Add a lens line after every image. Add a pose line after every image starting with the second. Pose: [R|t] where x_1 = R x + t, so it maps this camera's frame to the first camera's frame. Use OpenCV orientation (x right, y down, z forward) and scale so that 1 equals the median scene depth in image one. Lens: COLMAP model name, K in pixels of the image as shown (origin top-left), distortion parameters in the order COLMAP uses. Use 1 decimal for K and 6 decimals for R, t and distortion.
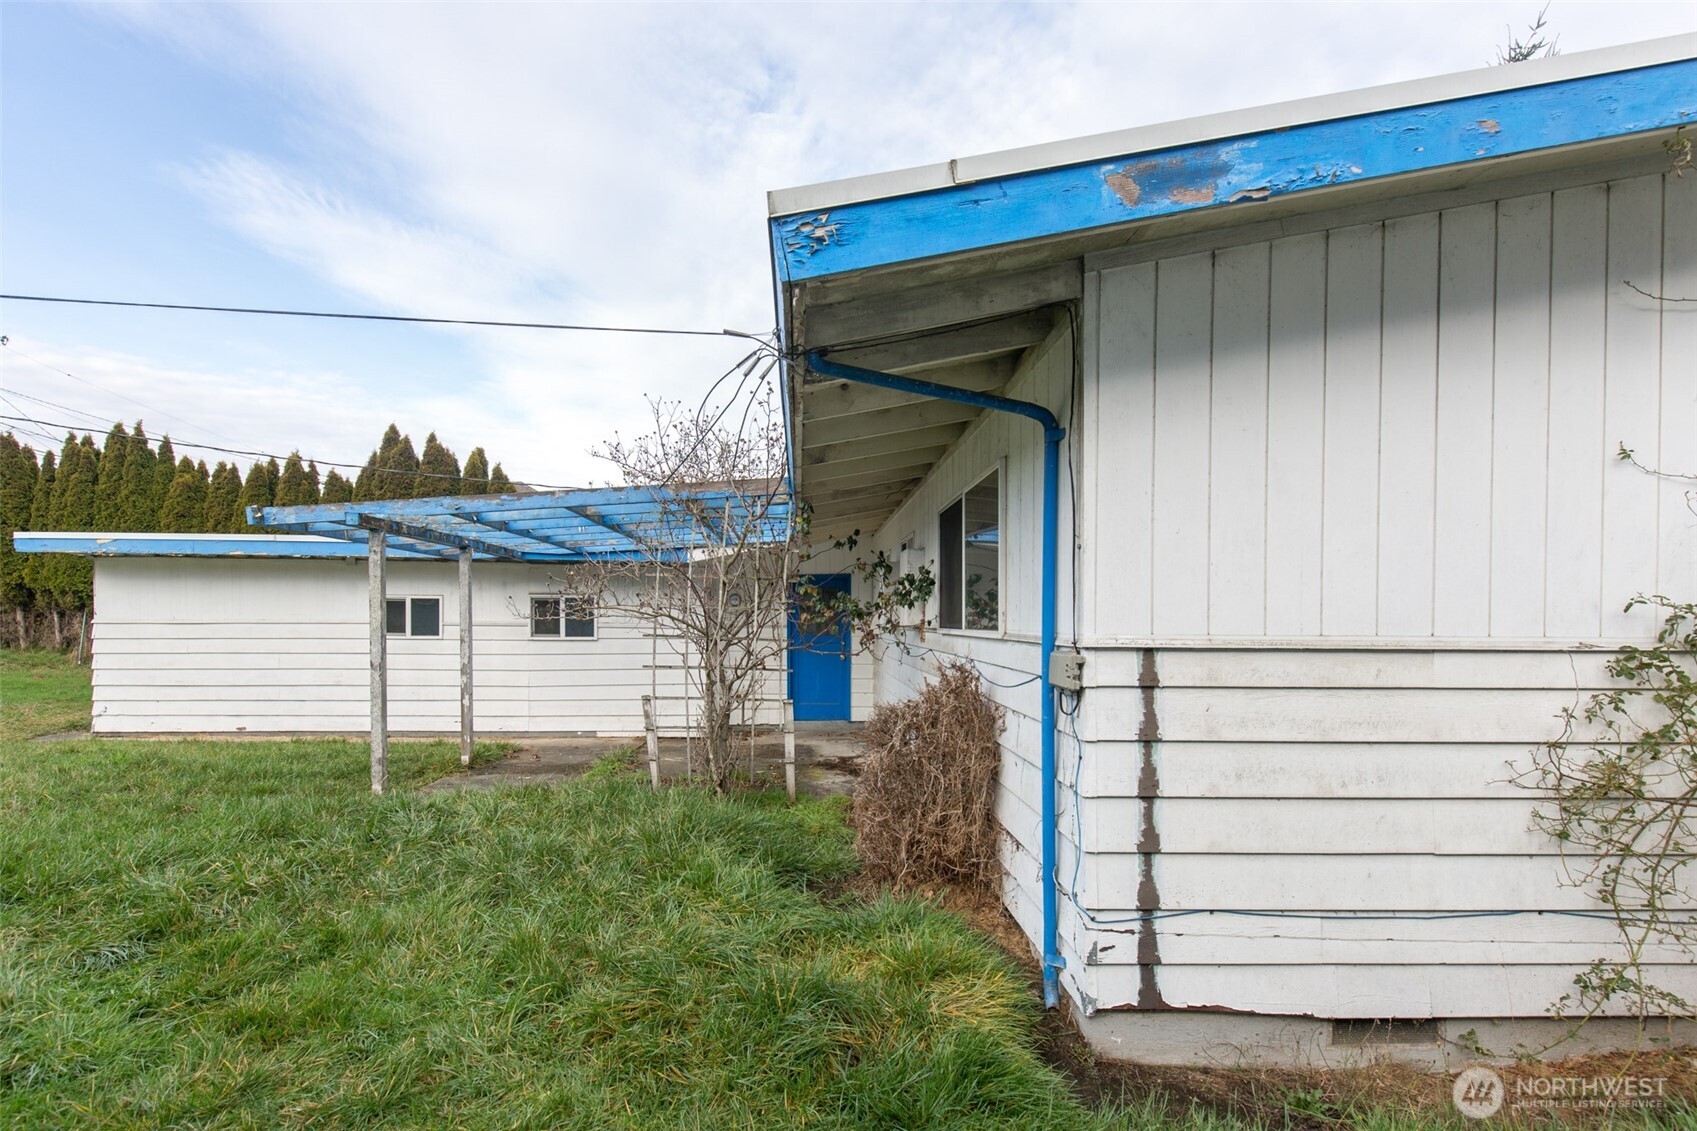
lens RADIAL K [[778.8, 0, 793.0], [0, 778.8, 637.4], [0, 0, 1]] dist [0.019471, -0.014743]
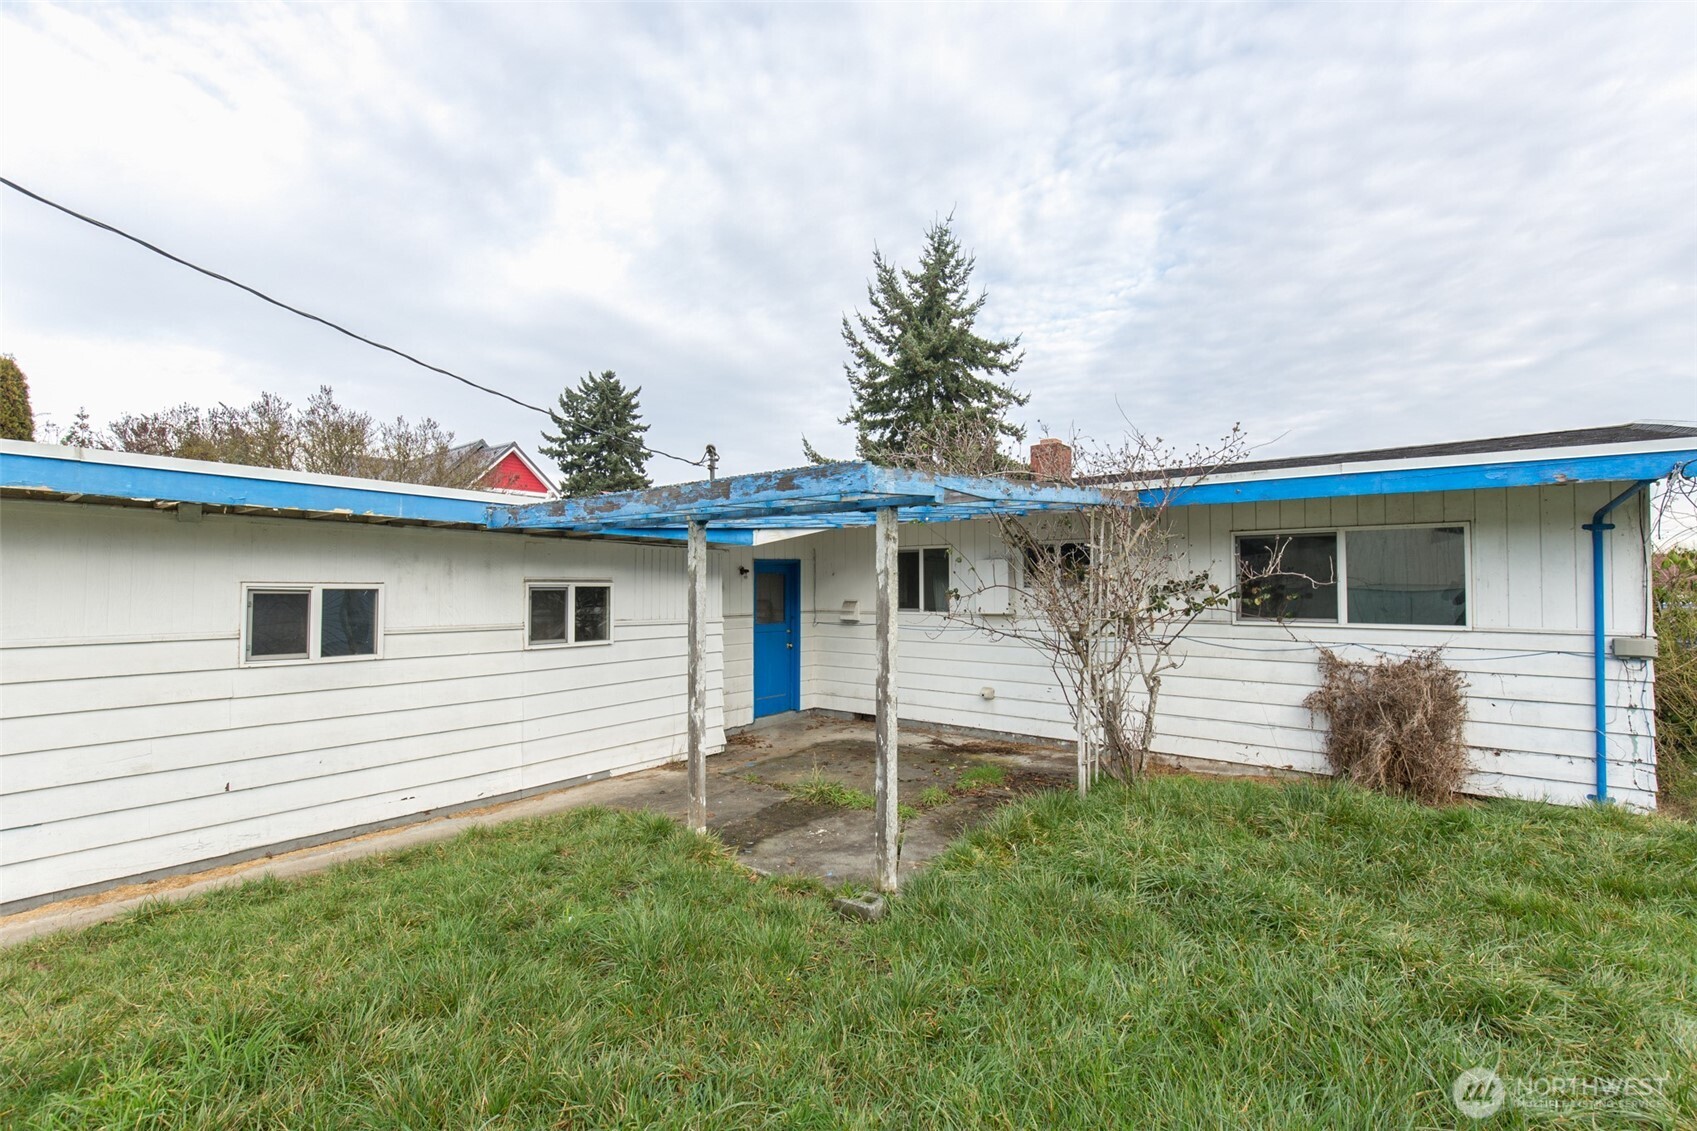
lens RADIAL K [[778.8, 0, 853.4], [0, 778.8, 575.4], [0, 0, 1]] dist [0.019471, -0.014743]
pose [[0.615940, 0.006324, 0.787767, -0.689390], [0.019870, 0.999525, -0.023560, -0.038740], [-0.787542, 0.030164, 0.615522, 0.371117]]
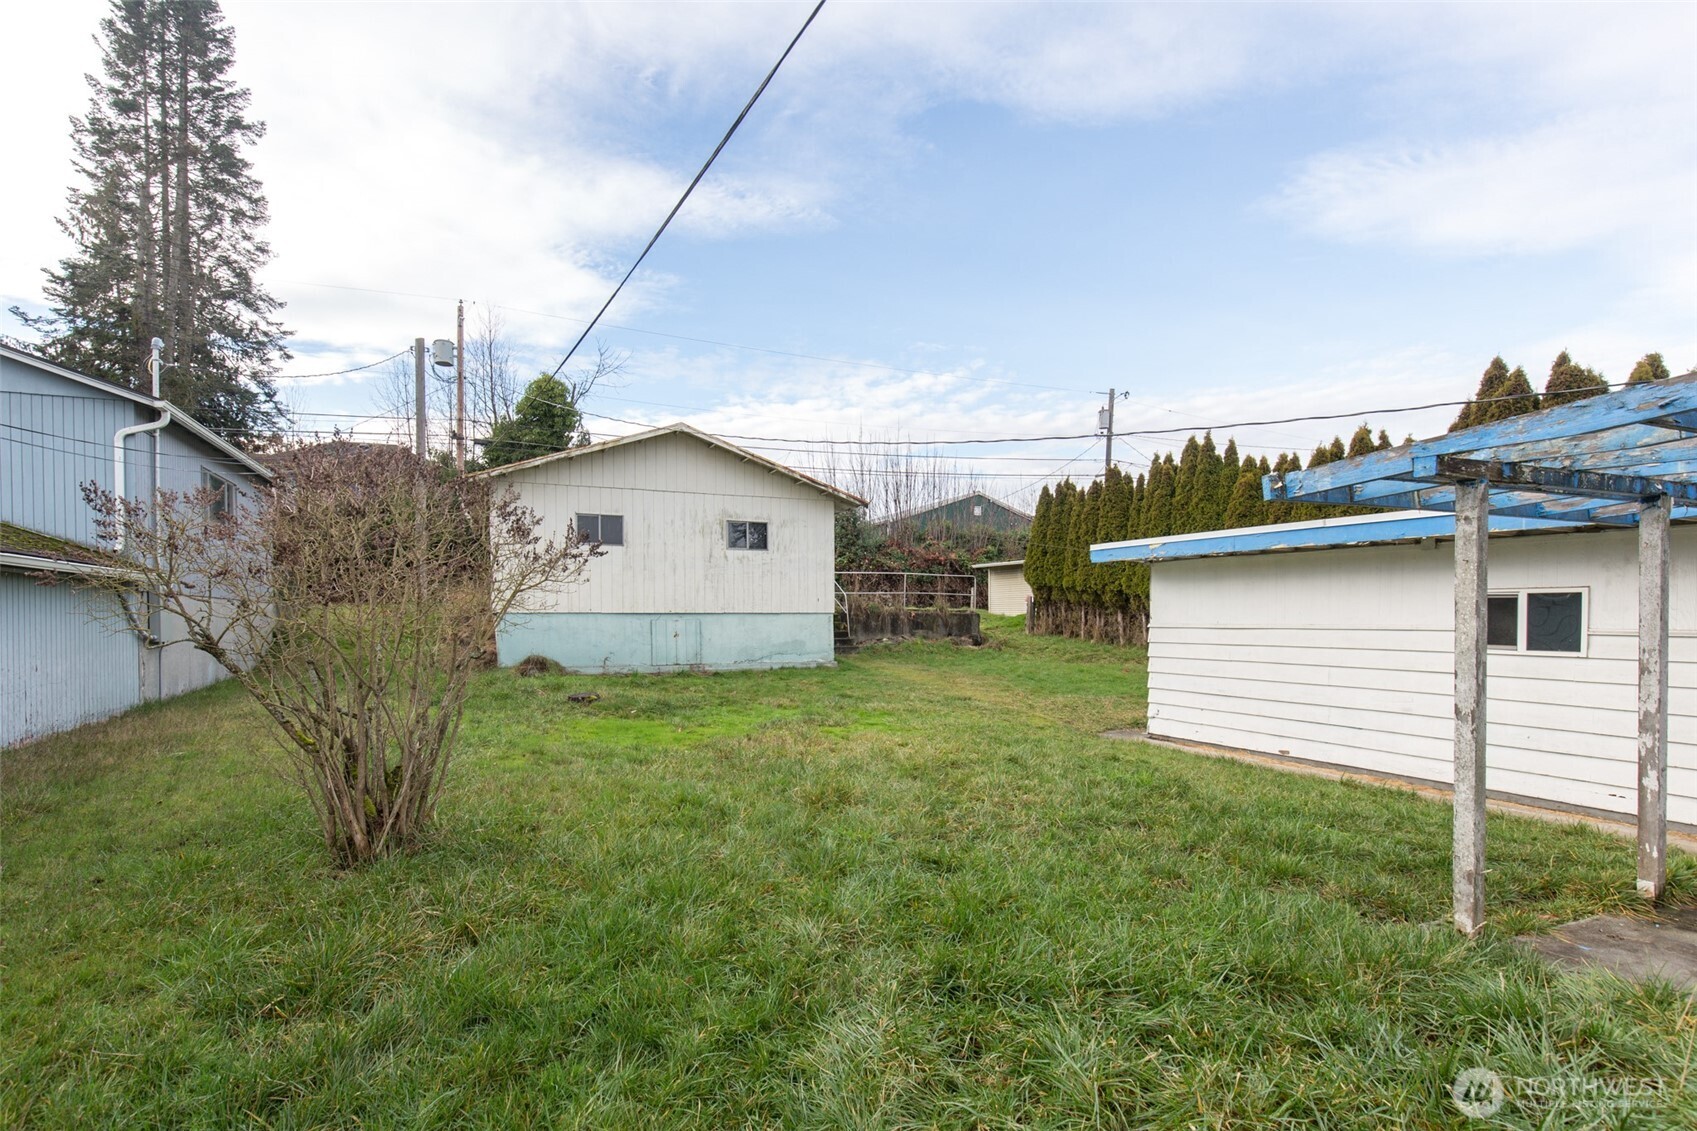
lens RADIAL K [[778.8, 0, 812.9], [0, 778.8, 625.8], [0, 0, 1]] dist [0.019471, -0.014743]
pose [[0.376517, 0.006656, -0.926386, -0.108023], [-0.015139, 0.999885, 0.001031, -0.014067], [0.926286, 0.013637, 0.376574, 0.201876]]
